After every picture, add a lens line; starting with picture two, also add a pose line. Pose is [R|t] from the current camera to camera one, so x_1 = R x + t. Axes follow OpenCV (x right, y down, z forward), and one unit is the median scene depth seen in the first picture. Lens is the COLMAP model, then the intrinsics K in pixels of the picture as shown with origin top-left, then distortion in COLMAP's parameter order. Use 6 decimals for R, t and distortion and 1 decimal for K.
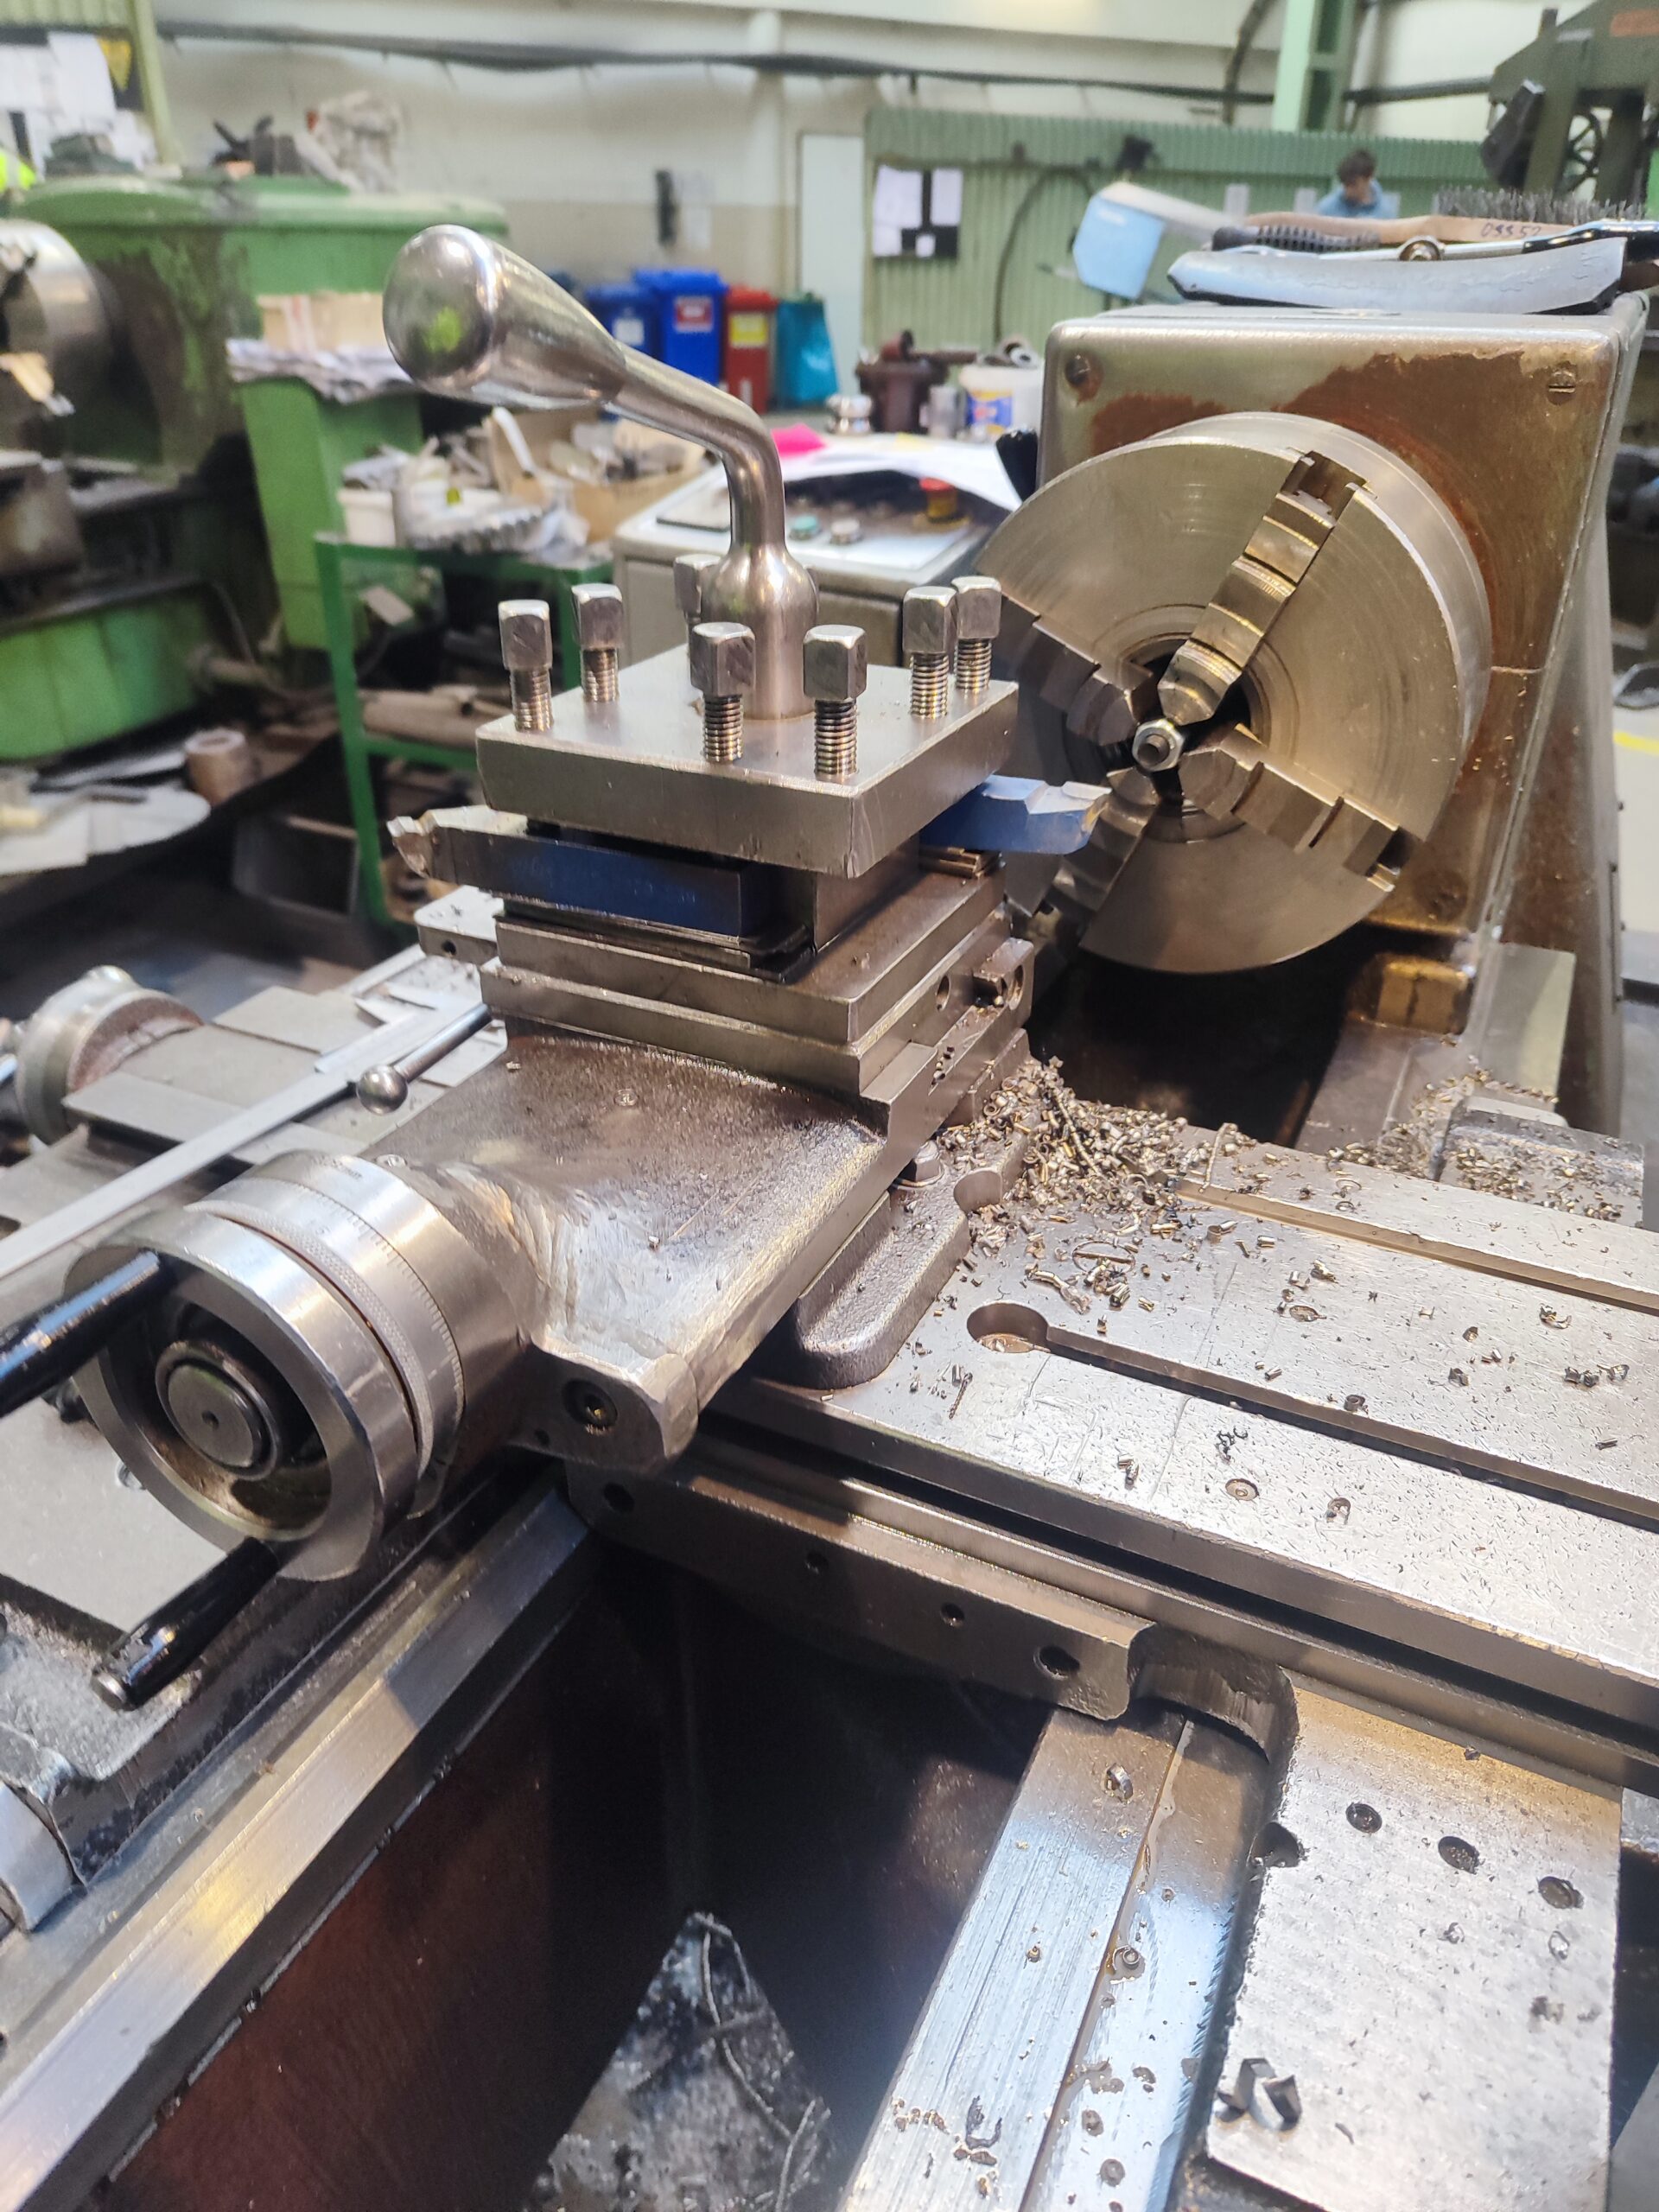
lens RADIAL K [[1499.0, 0, 829.5], [0, 1499.0, 1106.0], [0, 0, 1]] dist [0.004742, 0.001916]
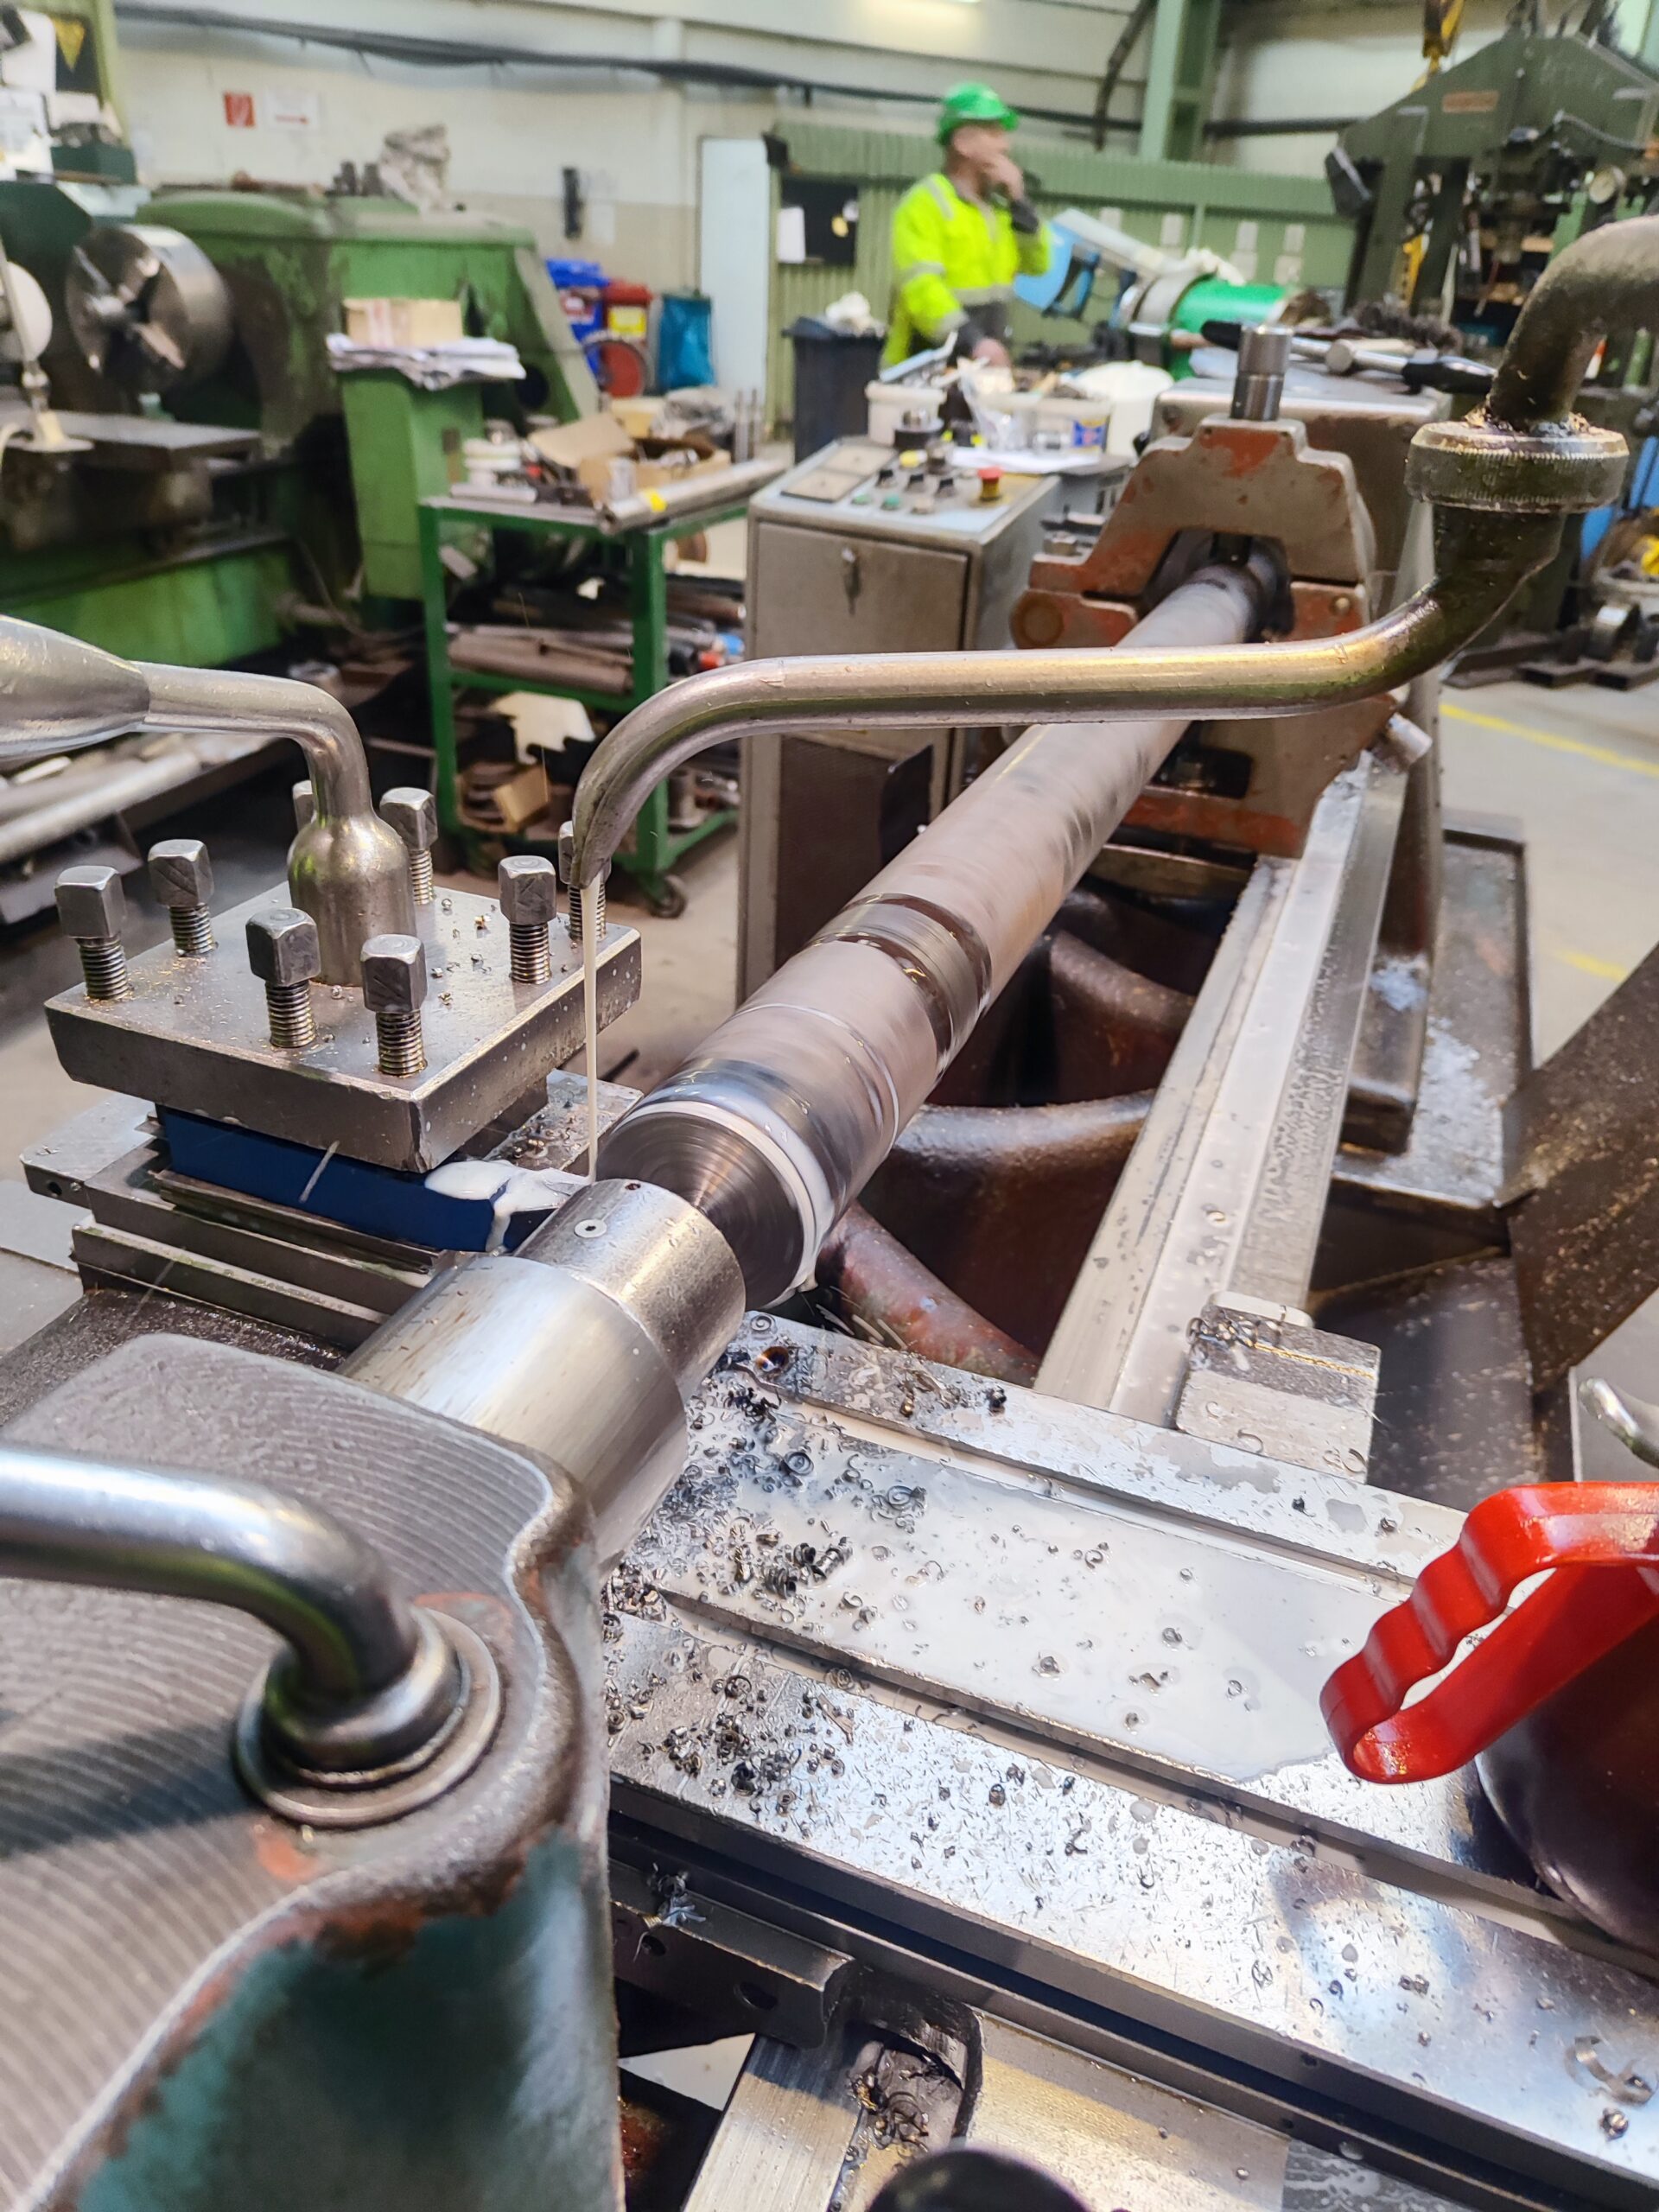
lens RADIAL K [[1481.6, 0, 829.5], [0, 1481.6, 1106.0], [0, 0, 1]] dist [0.002564, 0.003918]
pose [[0.996224, -0.001329, 0.086809, -0.102173], [0.000671, 0.999971, 0.007605, 0.090674], [-0.086817, -0.007518, 0.996196, -0.204670]]
